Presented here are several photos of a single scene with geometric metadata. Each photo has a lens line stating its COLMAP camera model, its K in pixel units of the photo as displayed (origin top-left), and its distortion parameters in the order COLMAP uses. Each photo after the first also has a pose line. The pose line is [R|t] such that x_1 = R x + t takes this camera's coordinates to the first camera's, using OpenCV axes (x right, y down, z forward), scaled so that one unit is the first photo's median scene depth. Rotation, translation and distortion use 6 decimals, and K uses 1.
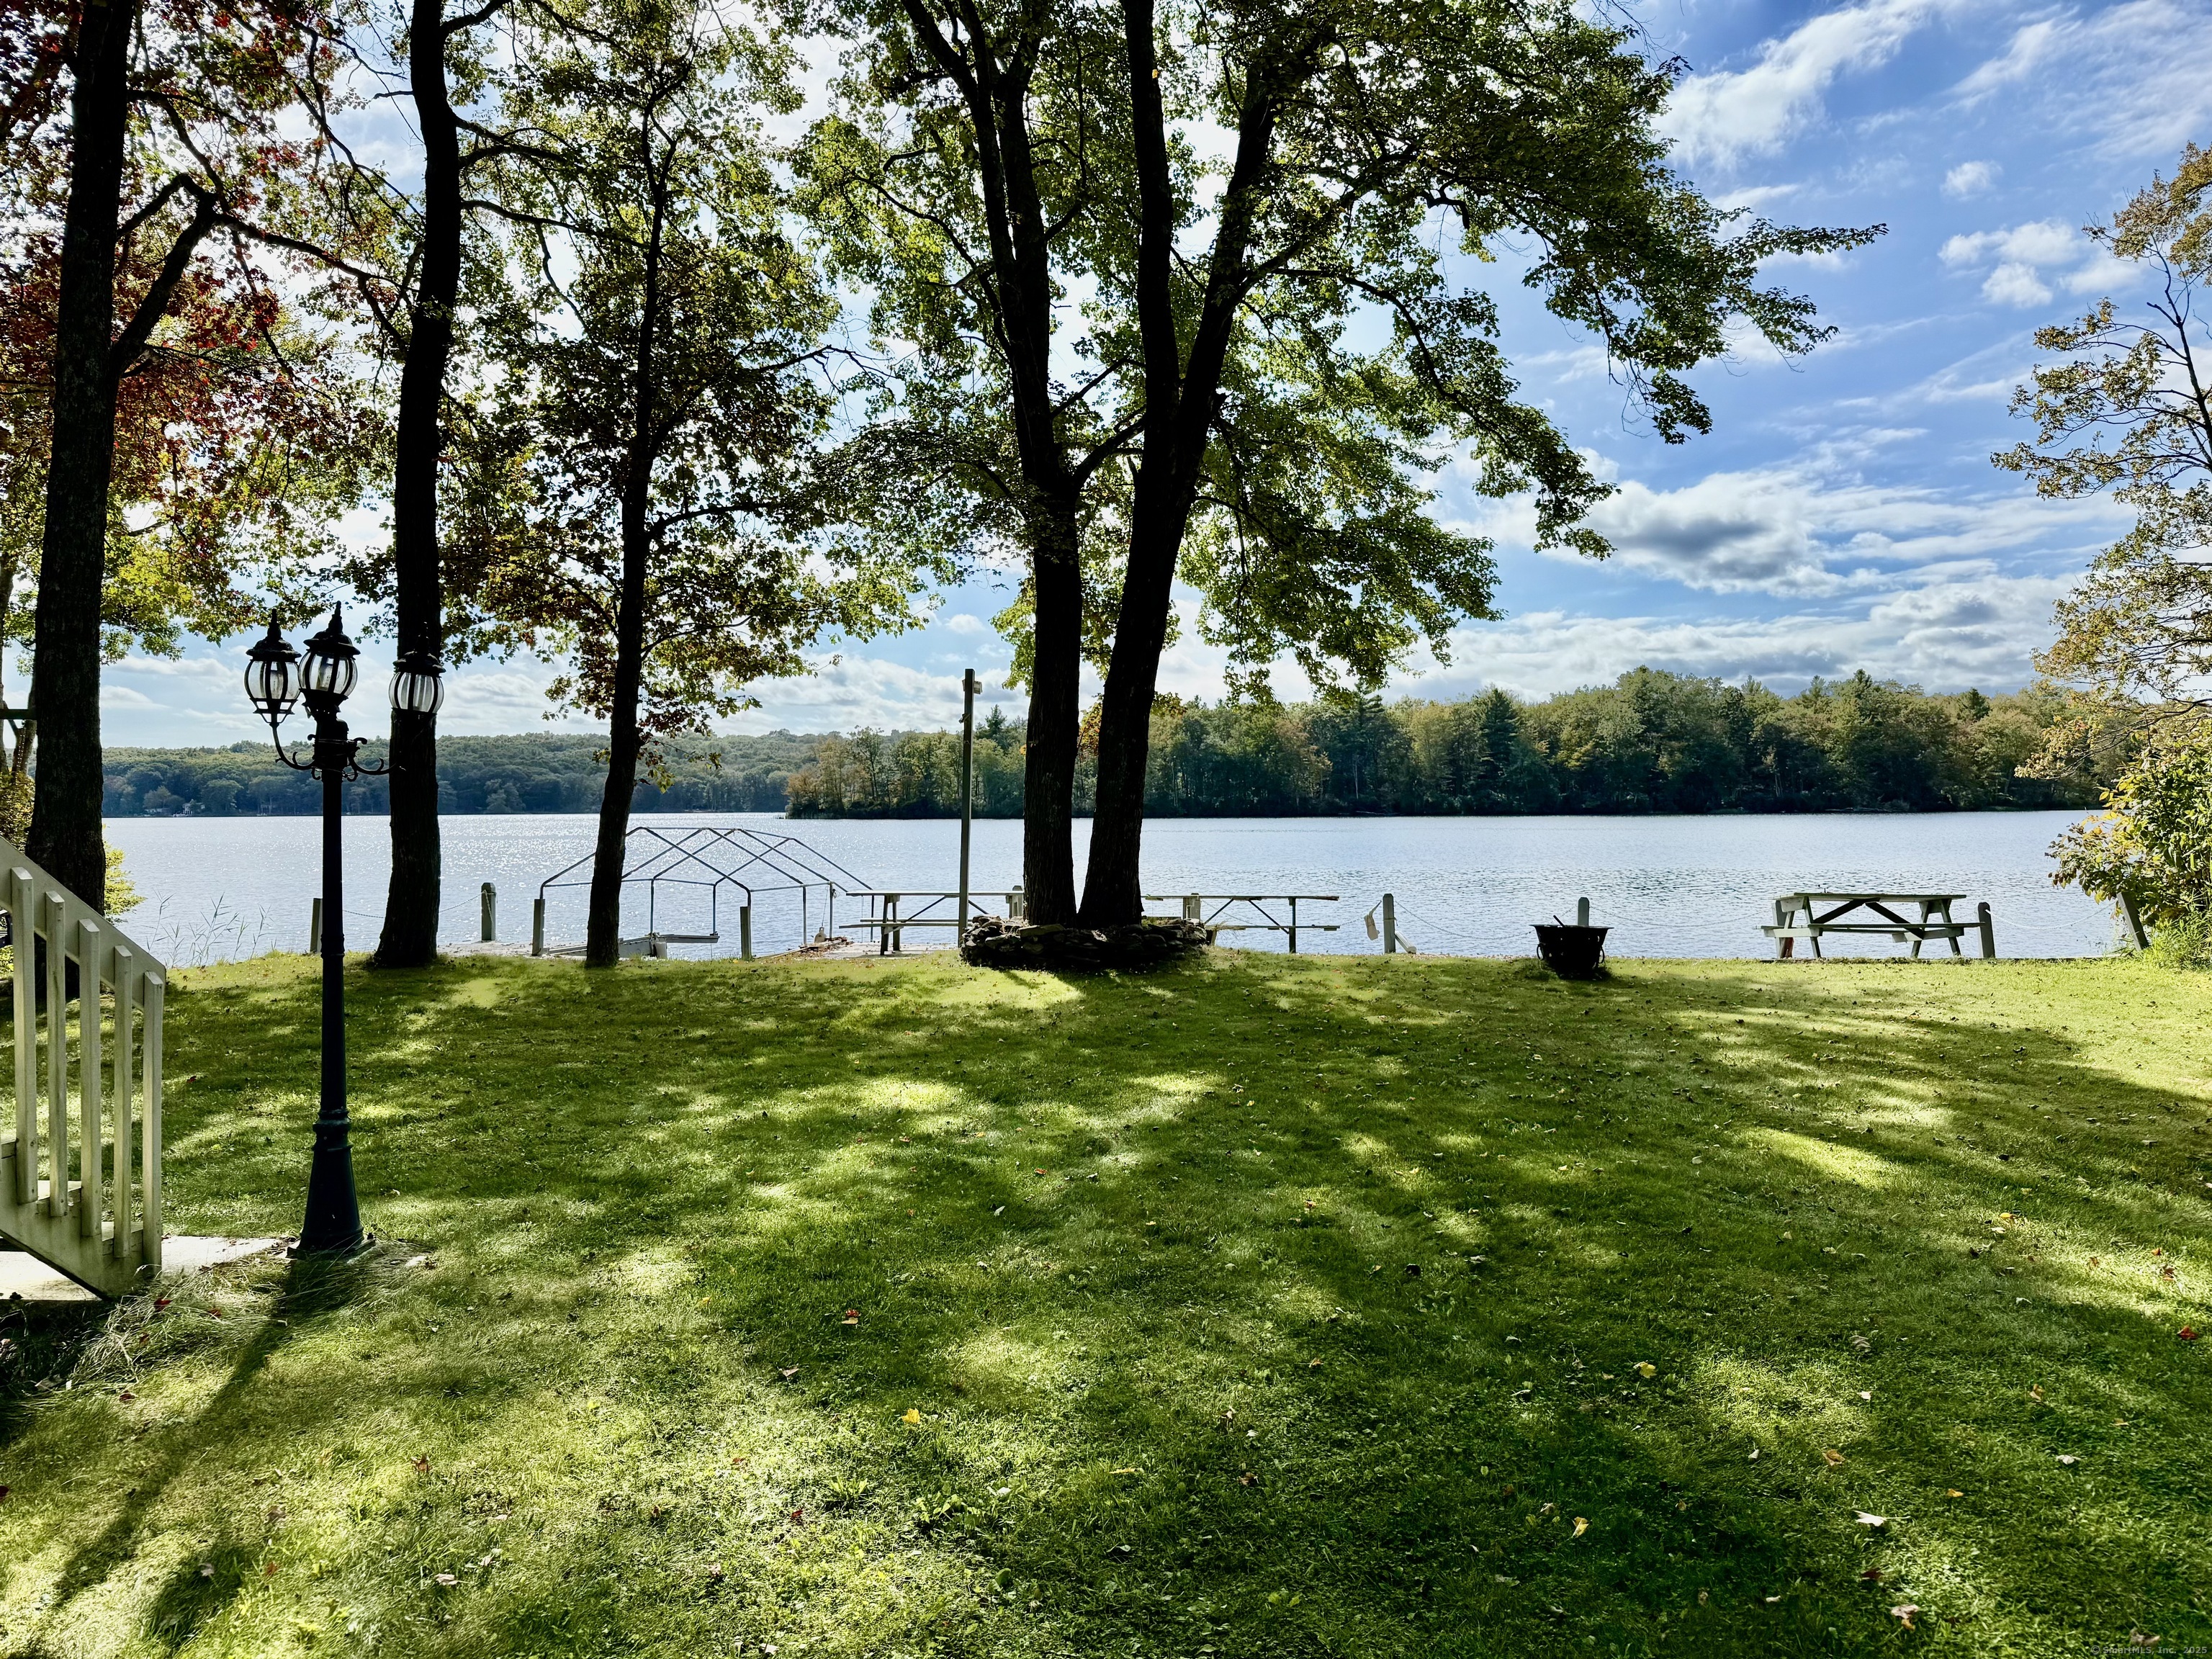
lens RADIAL K [[1548.8, 0, 1122.4], [0, 1548.8, 827.3], [0, 0, 1]] dist [0.063153, -0.061782]
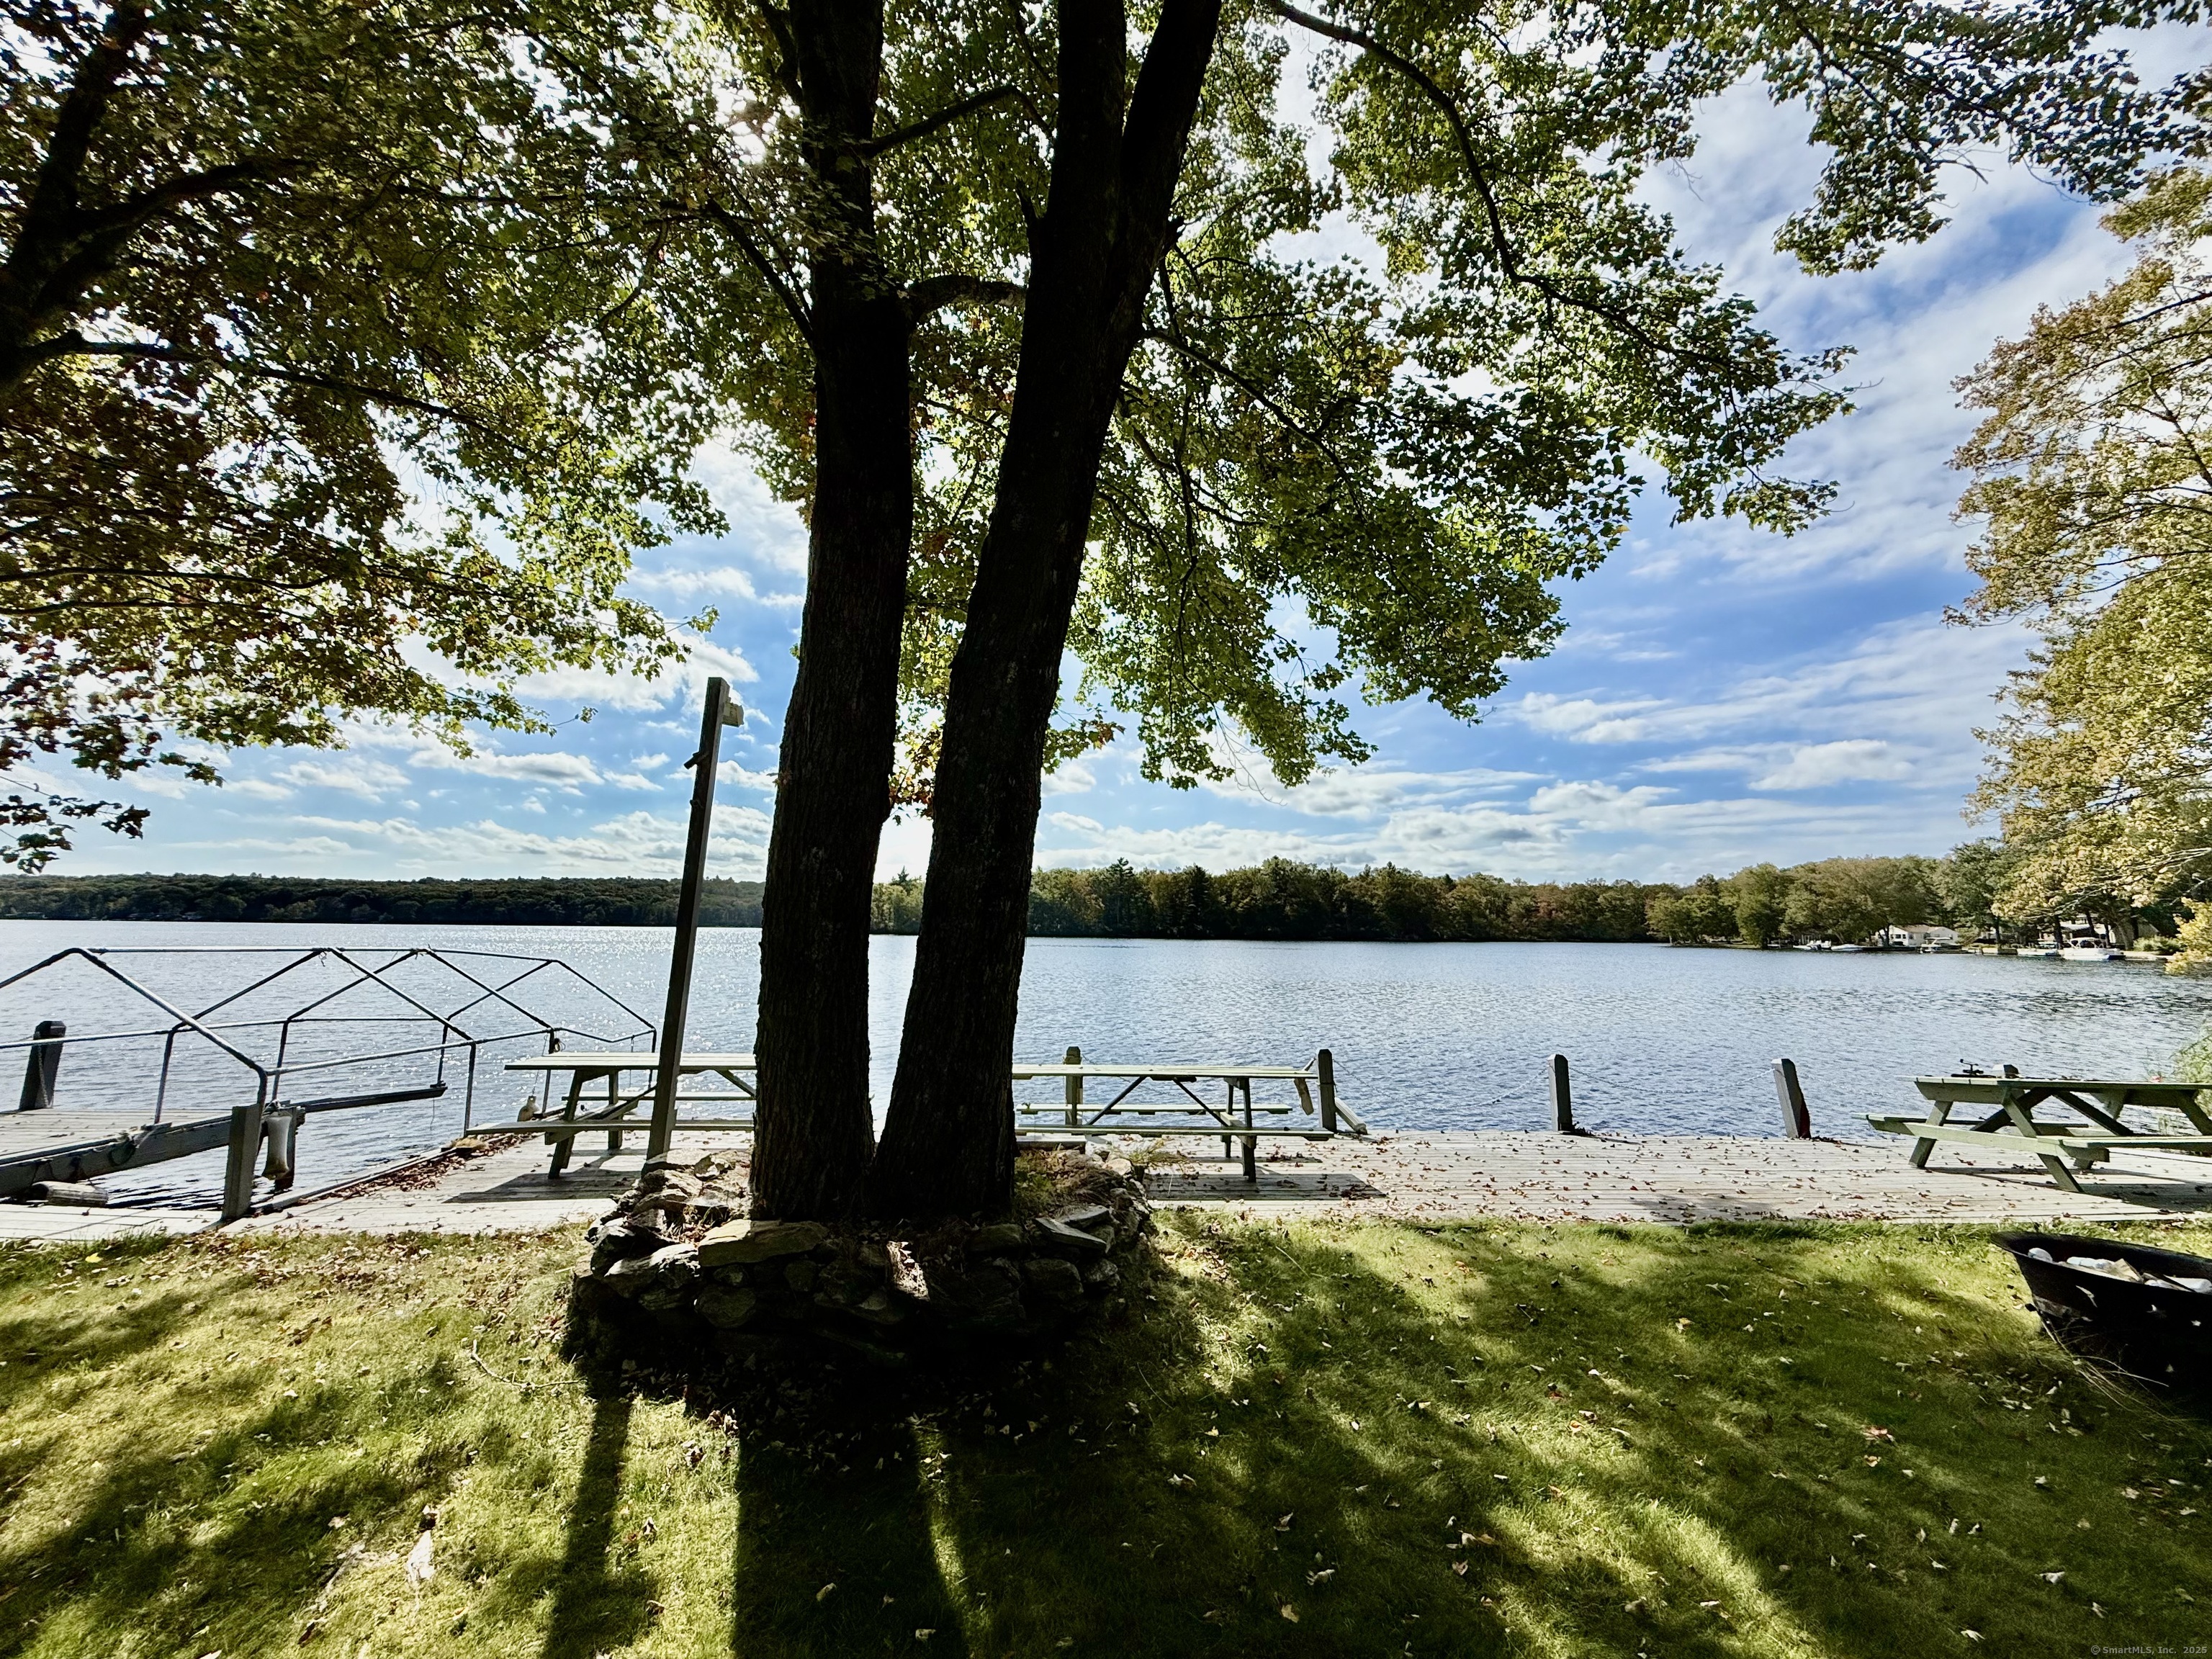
lens RADIAL K [[884.5, 0, 1112.8], [0, 884.5, 831.3], [0, 0, 1]] dist [-0.000504, 0.000428]
pose [[0.988785, 0.035178, 0.145145, -0.000211], [-0.016768, 0.991868, -0.126164, -0.001947], [-0.148403, 0.122315, 0.981334, 0.144881]]
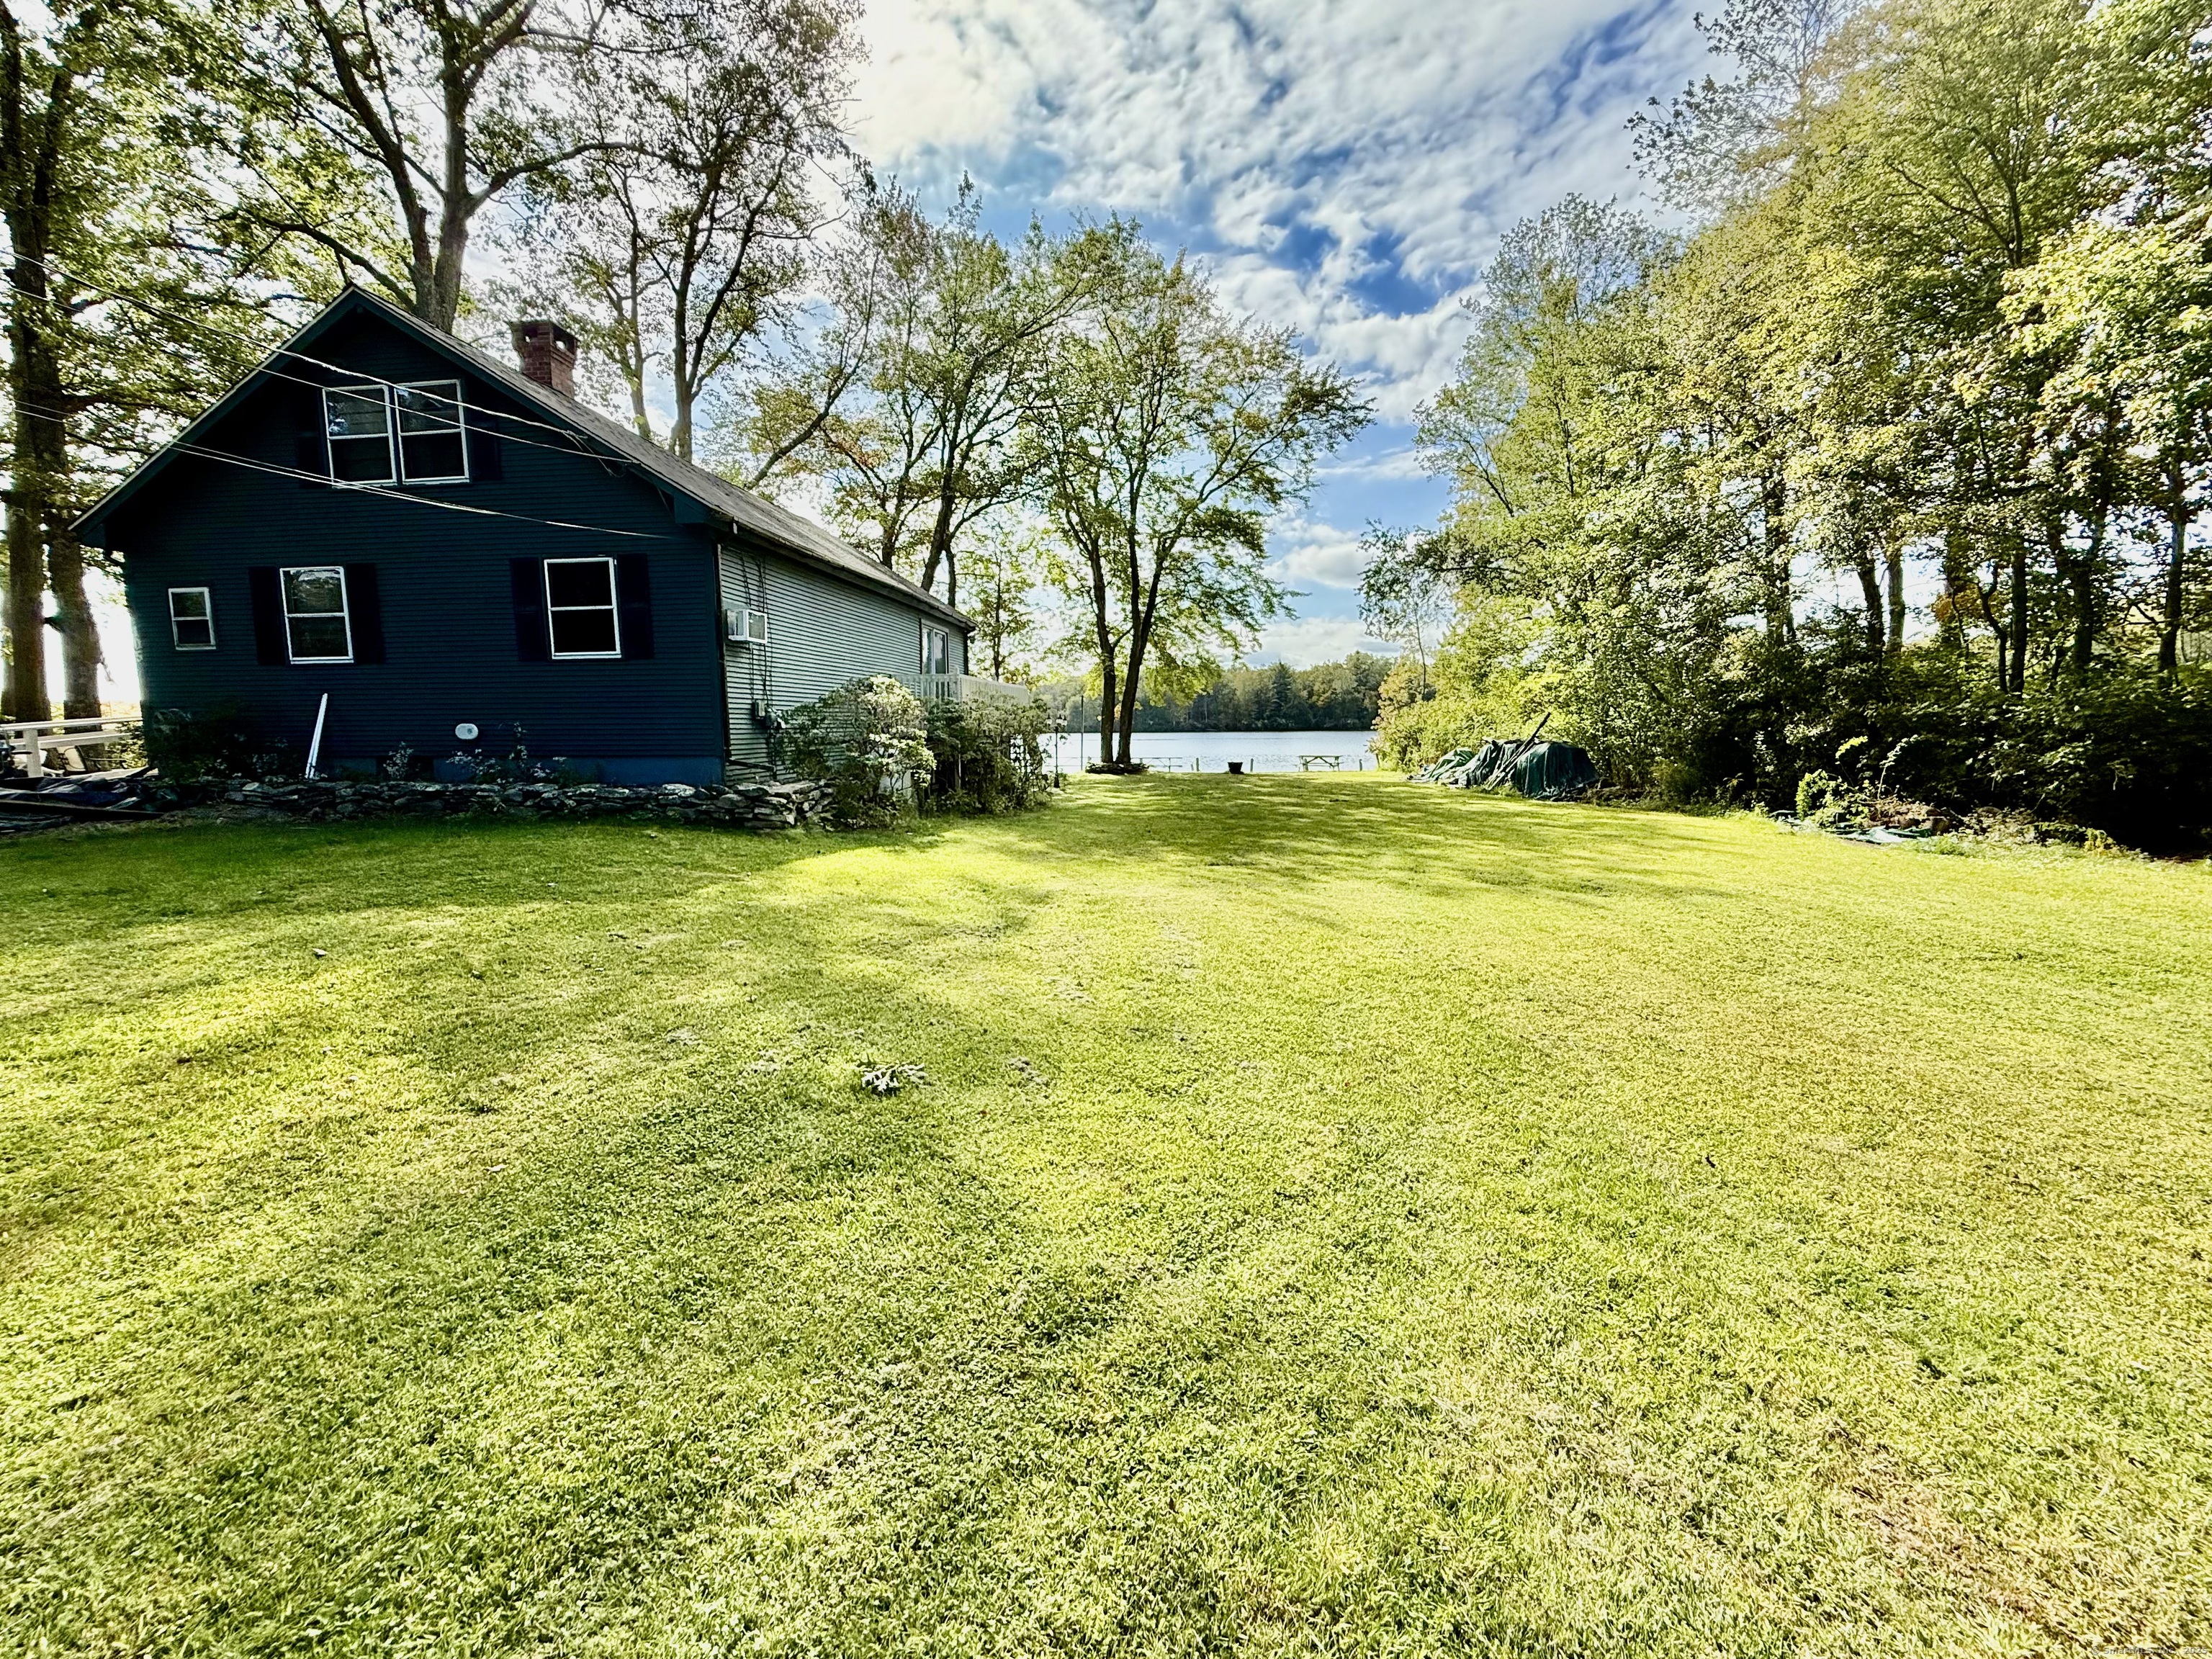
lens RADIAL K [[884.5, 0, 1114.1], [0, 884.5, 811.8], [0, 0, 1]] dist [-0.000504, 0.000428]
pose [[0.999847, -0.003534, 0.017129, -0.066726], [0.001933, 0.995706, 0.092553, -0.020149], [-0.017383, -0.092505, 0.995560, -1.137797]]
